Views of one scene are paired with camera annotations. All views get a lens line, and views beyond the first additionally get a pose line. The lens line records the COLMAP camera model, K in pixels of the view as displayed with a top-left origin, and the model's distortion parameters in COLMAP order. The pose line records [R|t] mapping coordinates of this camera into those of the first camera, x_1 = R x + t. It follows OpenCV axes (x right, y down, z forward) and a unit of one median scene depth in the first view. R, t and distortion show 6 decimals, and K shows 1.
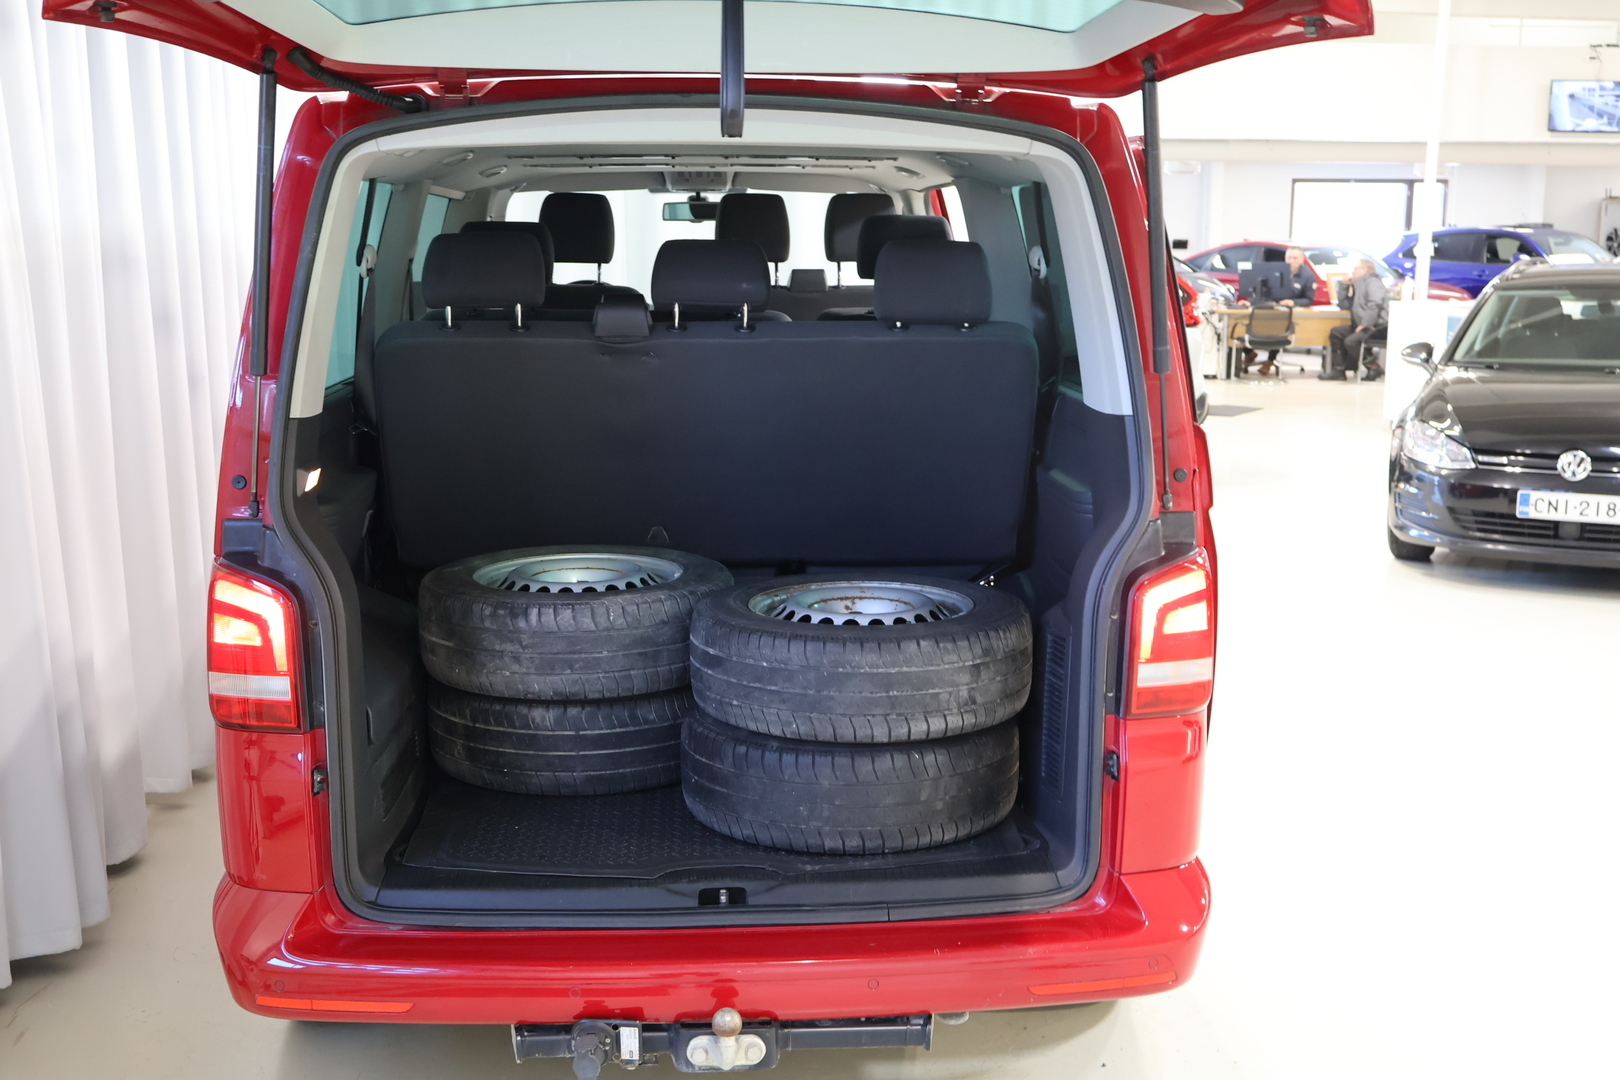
lens RADIAL K [[1823.9, 0, 837.4], [0, 1823.9, 603.9], [0, 0, 1]] dist [-0.009026, -0.023804]
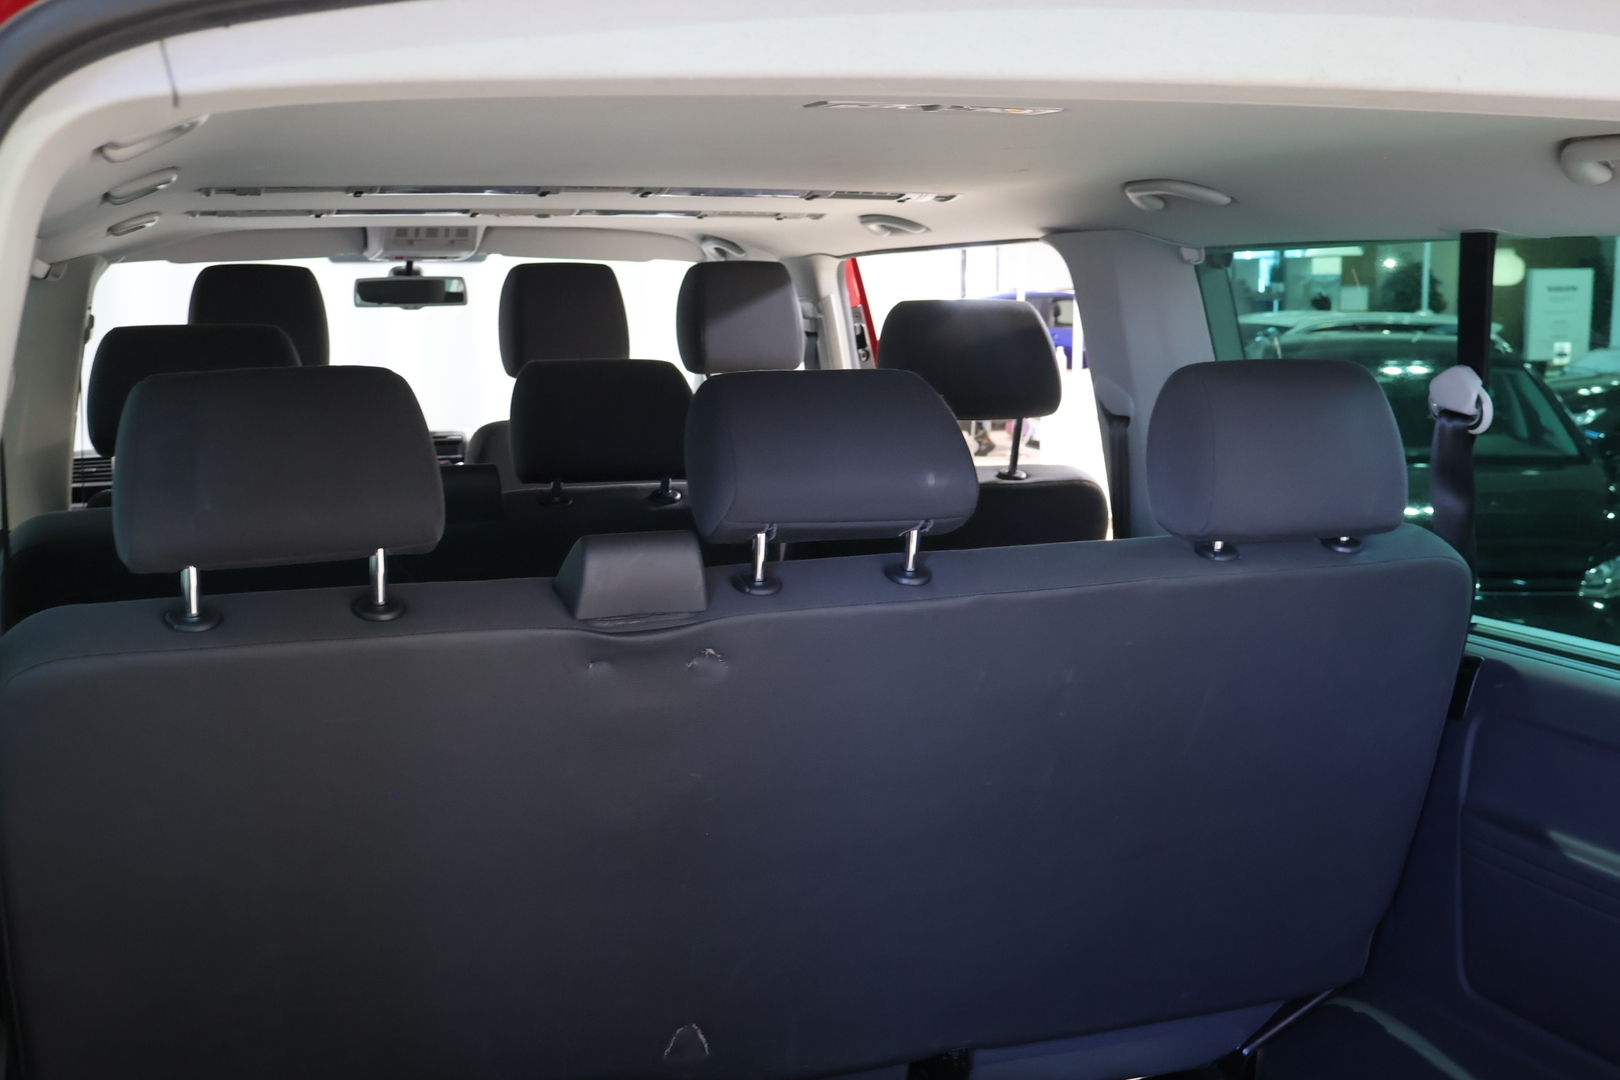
lens RADIAL K [[1823.9, 0, 837.4], [0, 1823.9, 603.9], [0, 0, 1]] dist [-0.009026, -0.023804]
pose [[0.960877, -0.057329, 0.270978, -0.087543], [0.066818, 0.997429, -0.025916, -0.063876], [-0.268795, 0.043008, 0.962237, 0.281485]]
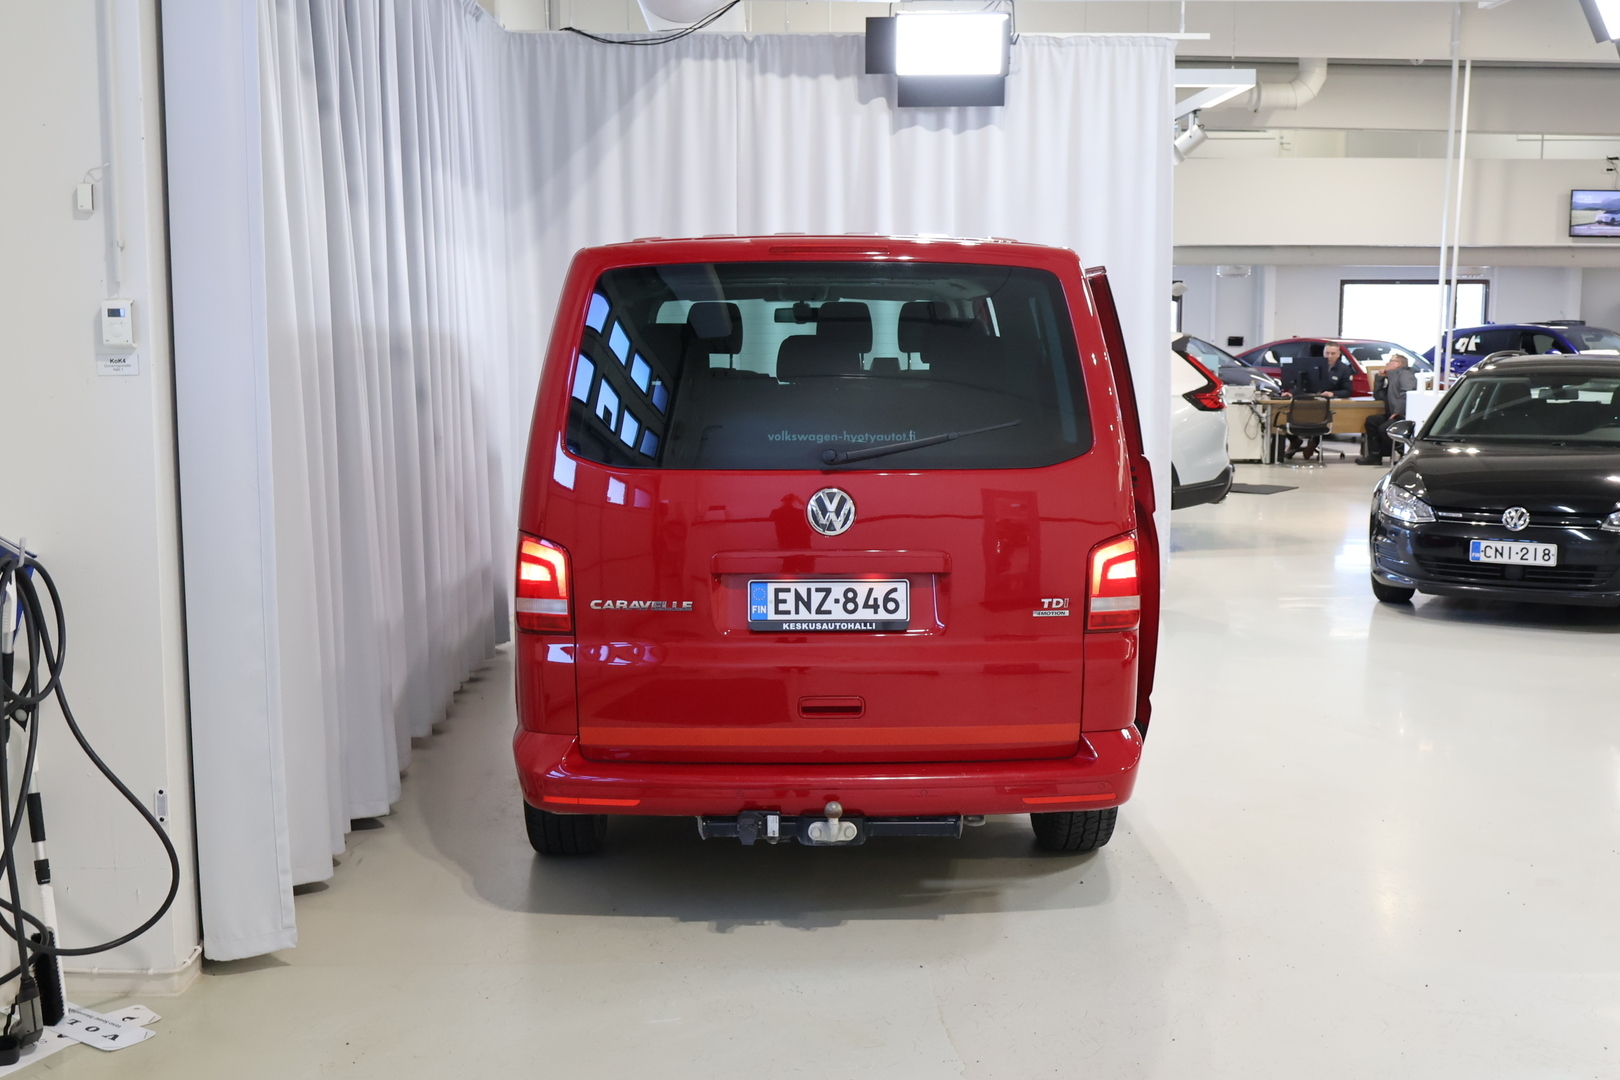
lens RADIAL K [[1754.9, 0, 810.0], [0, 1754.9, 540.0], [0, 0, 1]] dist [0.010524, -0.026102]
pose [[0.998309, 0.005389, -0.057884, 0.002497], [-0.010136, 0.996577, -0.082046, 0.037647], [0.057244, 0.082494, 0.994946, -0.185123]]
